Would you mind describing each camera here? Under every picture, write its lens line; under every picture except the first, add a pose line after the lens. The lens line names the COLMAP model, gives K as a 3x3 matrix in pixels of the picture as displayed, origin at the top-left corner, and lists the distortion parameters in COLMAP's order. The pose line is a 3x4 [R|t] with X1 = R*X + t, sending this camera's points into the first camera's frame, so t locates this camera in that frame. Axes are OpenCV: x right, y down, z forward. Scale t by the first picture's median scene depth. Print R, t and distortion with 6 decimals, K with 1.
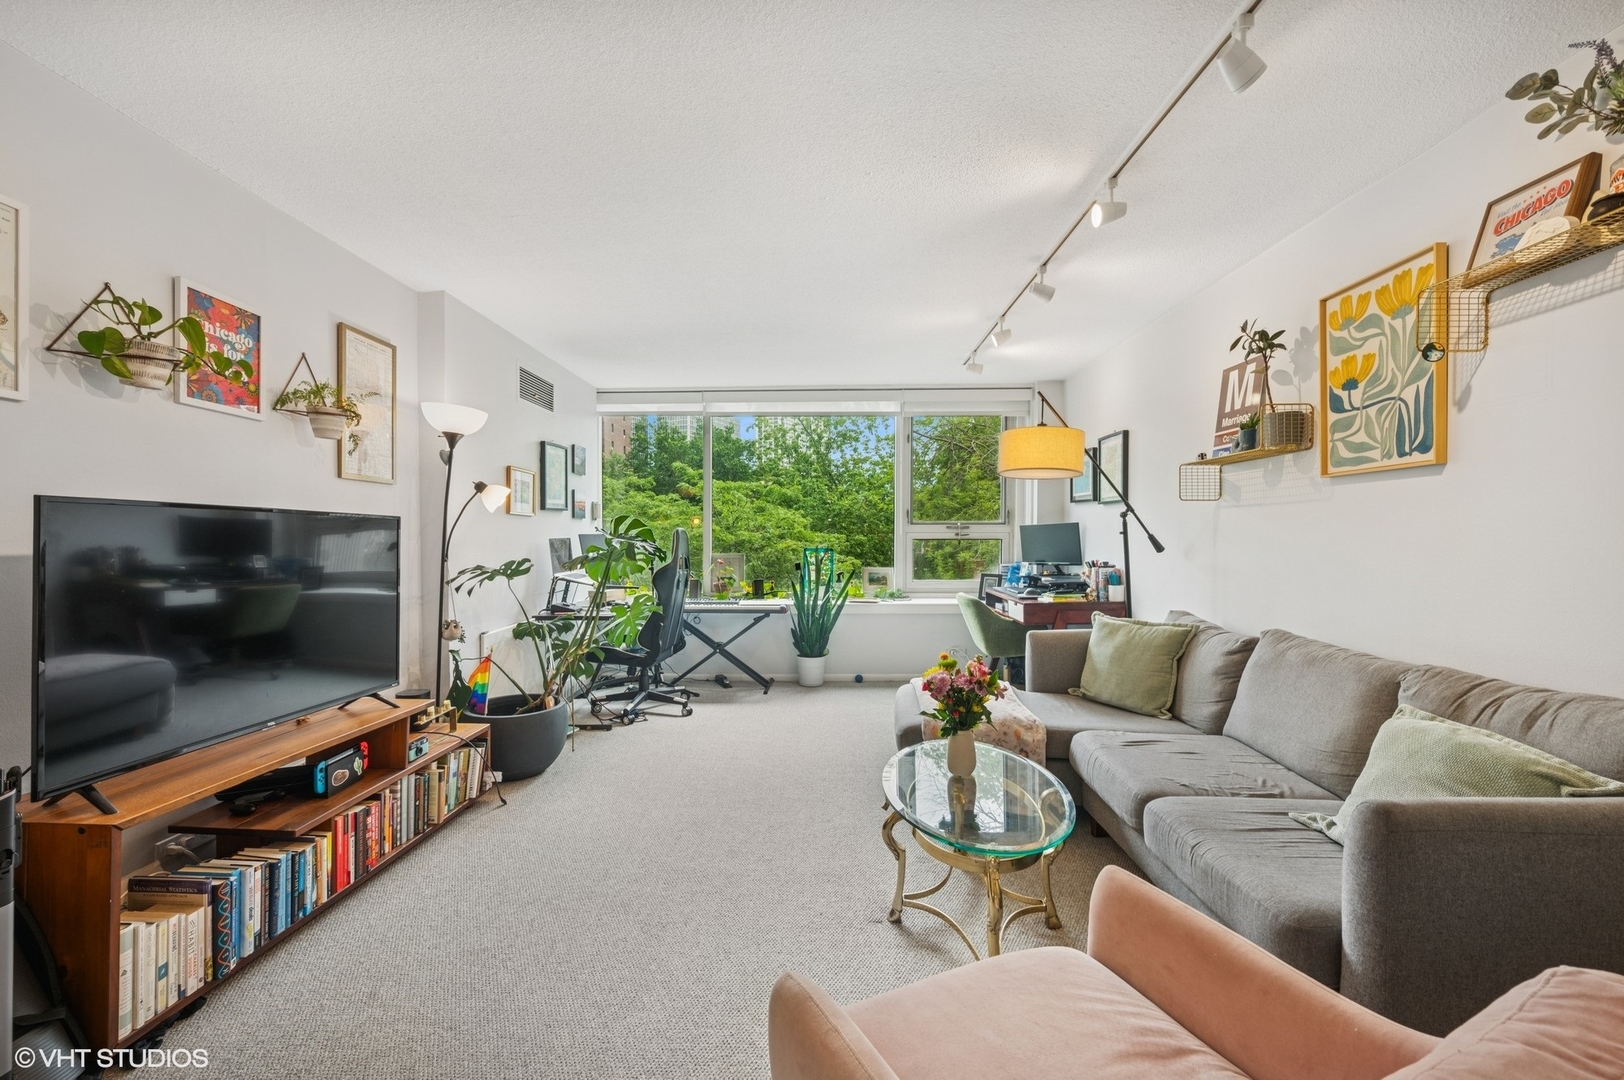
lens RADIAL K [[649.9, 0, 811.7], [0, 649.9, 530.6], [0, 0, 1]] dist [0.002219, 0.000588]
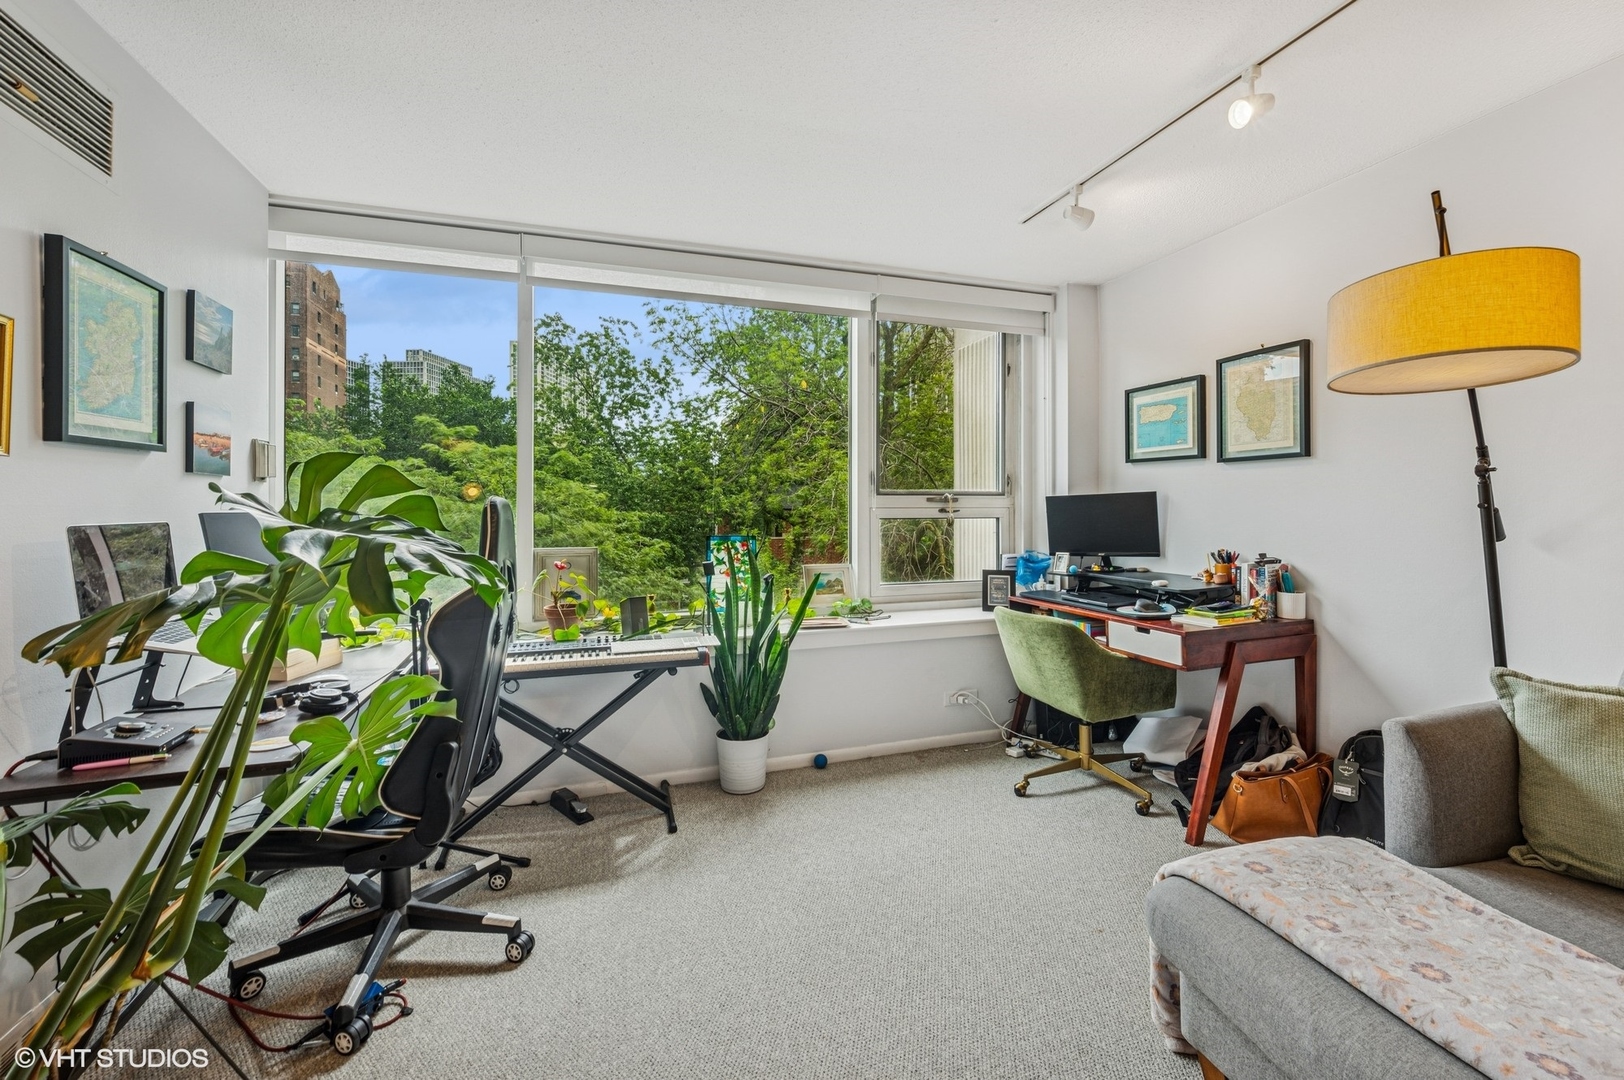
lens RADIAL K [[658.0, 0, 810.6], [0, 658.0, 501.8], [0, 0, 1]] dist [0.000056, 0.000041]
pose [[0.941157, 0.001400, 0.337967, -0.135772], [0.001783, 0.999957, -0.009110, 0.002775], [-0.337965, 0.009176, 0.941114, 0.465309]]
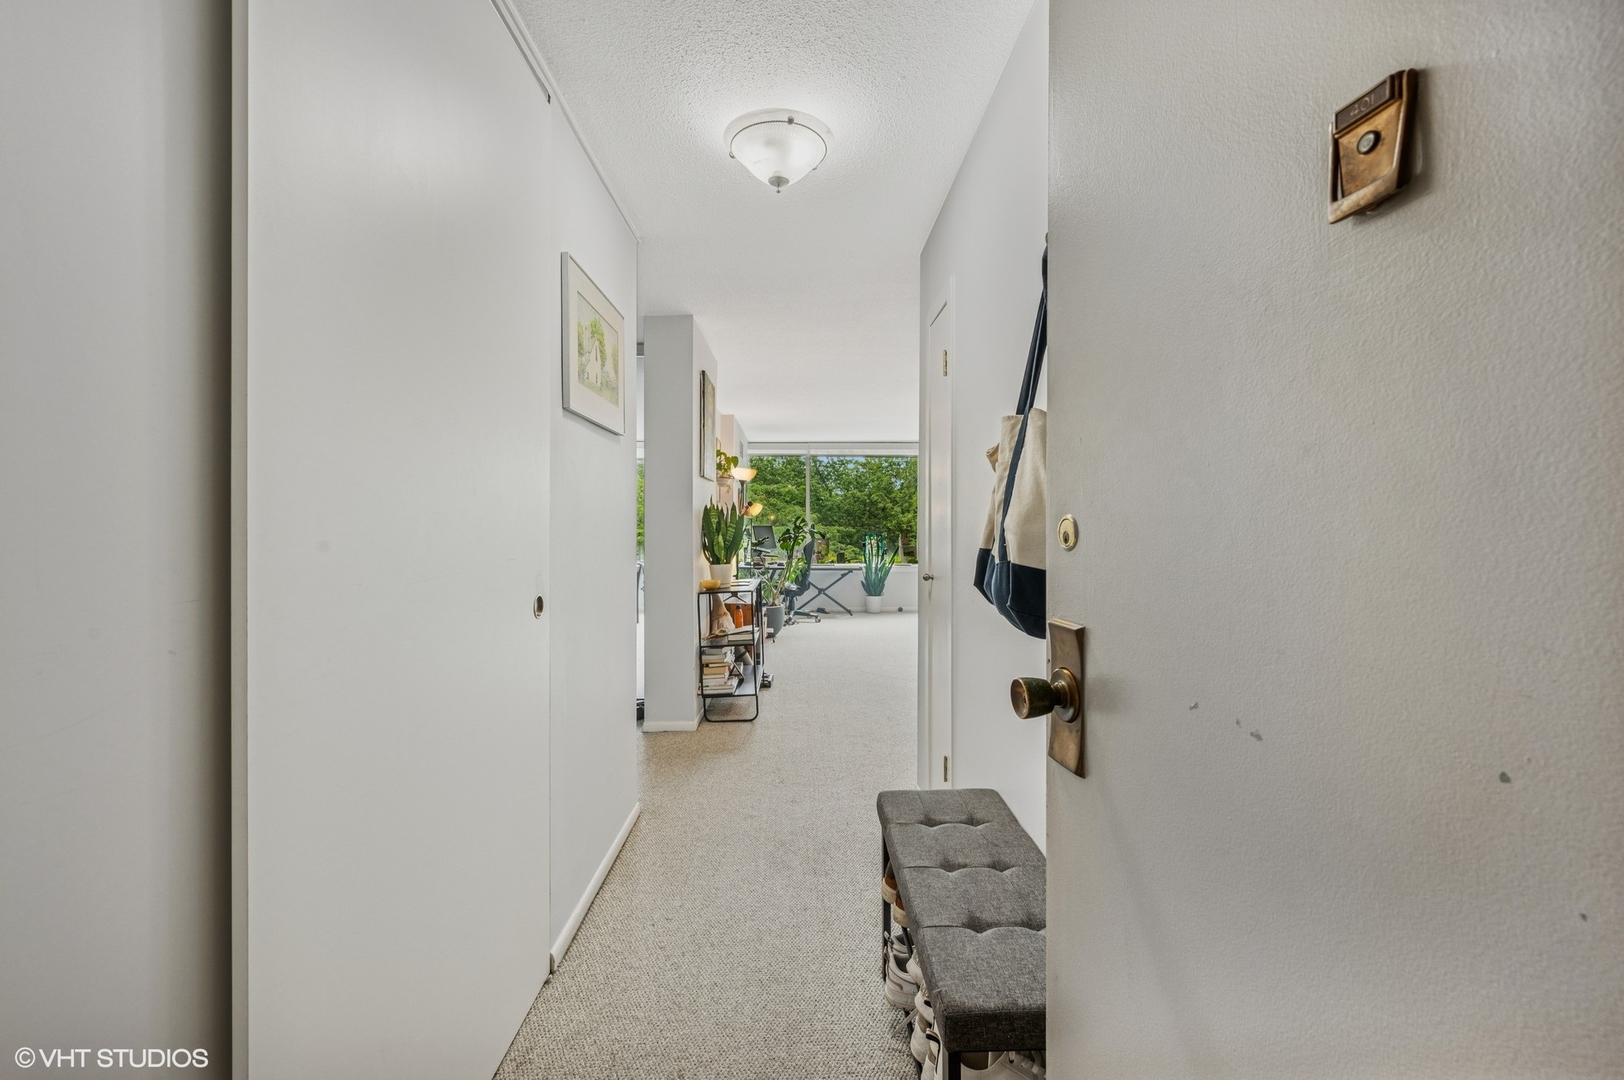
lens RADIAL K [[649.9, 0, 811.7], [0, 649.9, 530.6], [0, 0, 1]] dist [0.002219, 0.000588]
pose [[0.998555, 0.001899, 0.053697, -0.264811], [-0.002499, 0.999935, 0.011094, -0.001587], [-0.053672, -0.011212, 0.998496, -0.743731]]
